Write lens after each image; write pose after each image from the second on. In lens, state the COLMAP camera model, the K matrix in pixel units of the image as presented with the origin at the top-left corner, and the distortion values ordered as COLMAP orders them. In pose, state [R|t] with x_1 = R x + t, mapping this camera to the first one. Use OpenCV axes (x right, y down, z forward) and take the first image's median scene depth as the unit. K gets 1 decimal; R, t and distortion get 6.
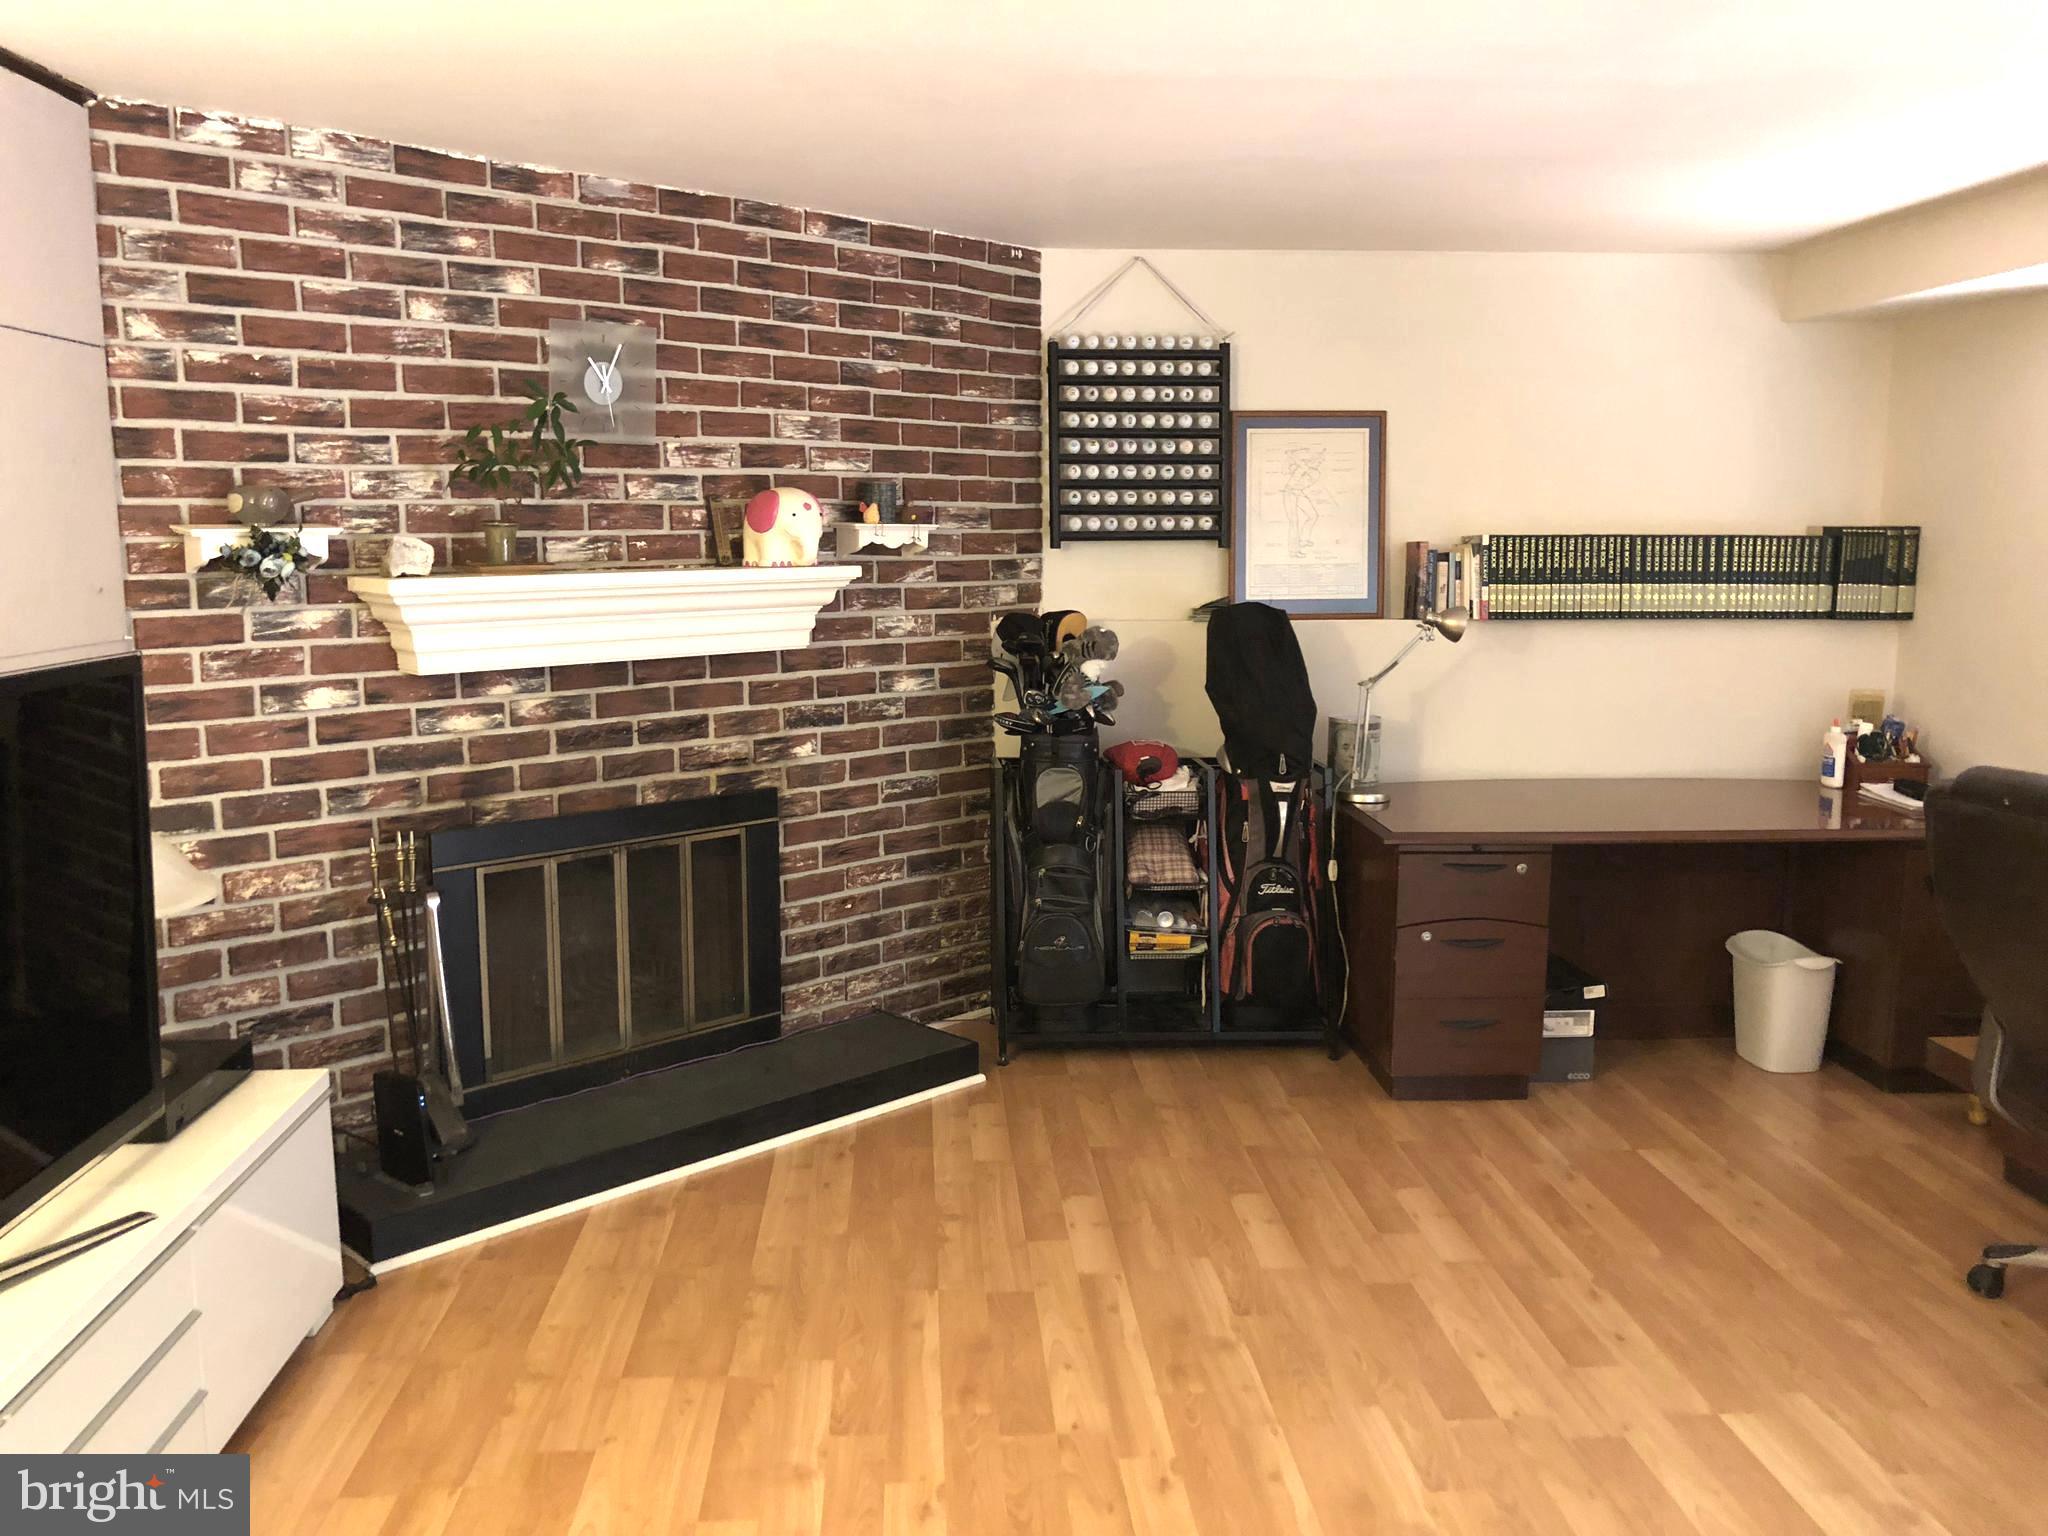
lens RADIAL K [[1676.4, 0, 1014.6], [0, 1676.4, 757.6], [0, 0, 1]] dist [0.129668, -0.269771]
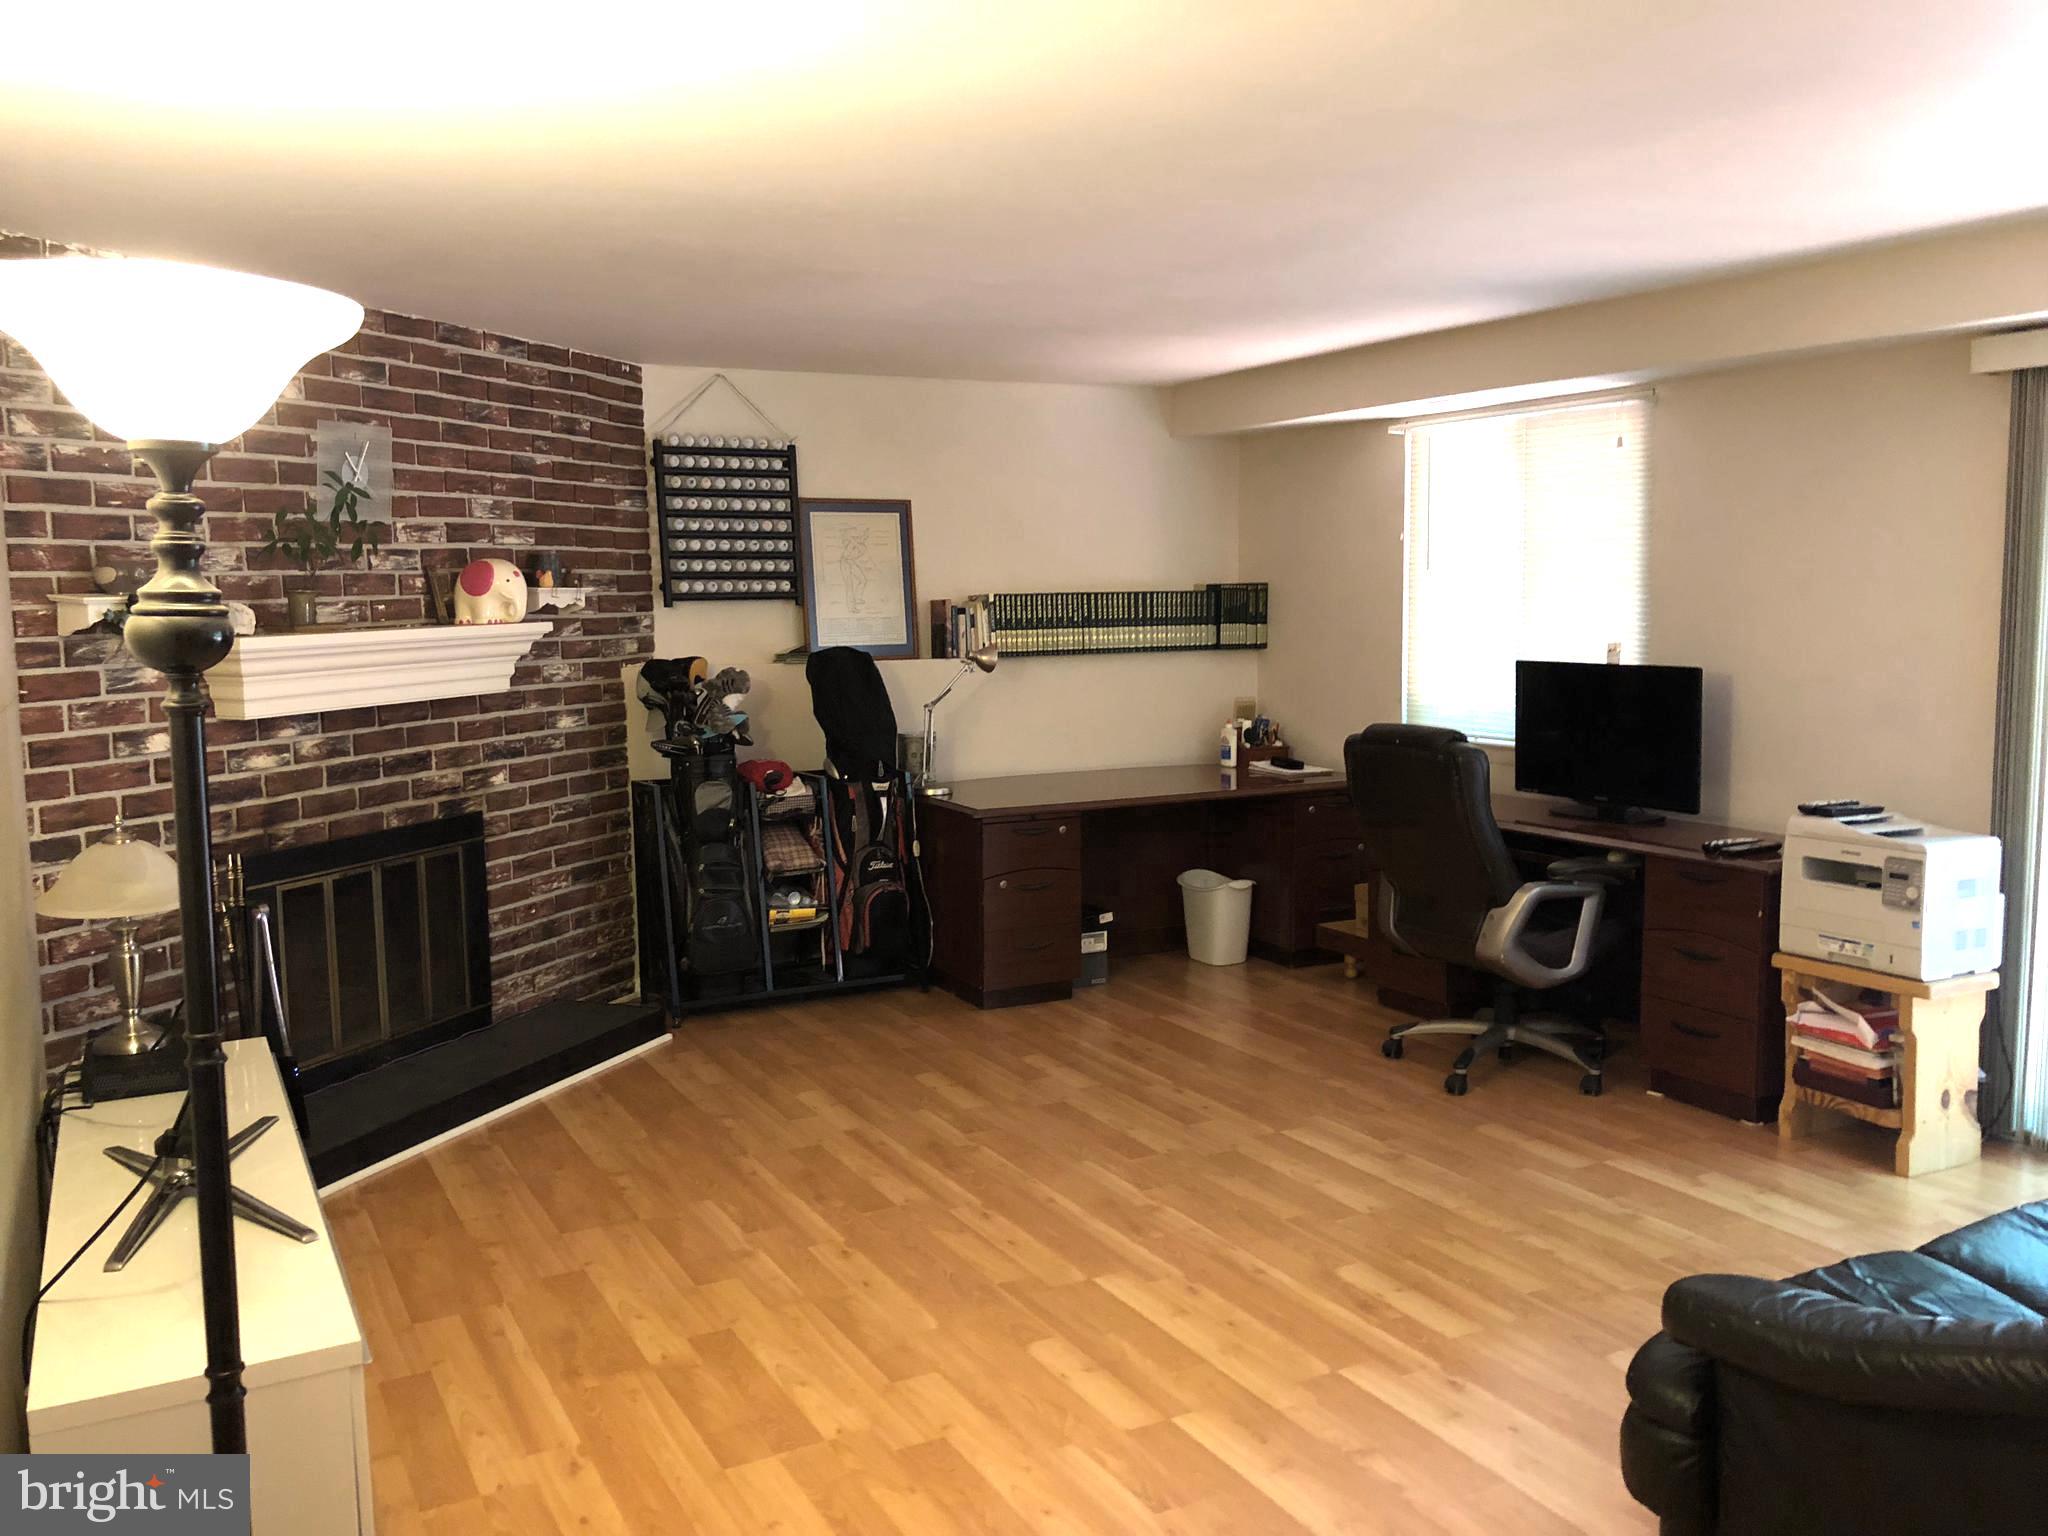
lens RADIAL K [[1673.9, 0, 1017.2], [0, 1673.9, 760.4], [0, 0, 1]] dist [0.054510, -0.079344]
pose [[0.911552, -0.053471, 0.407694, -0.272019], [0.069103, 0.997328, -0.023702, 0.035325], [-0.405337, 0.049778, 0.912811, -0.226355]]
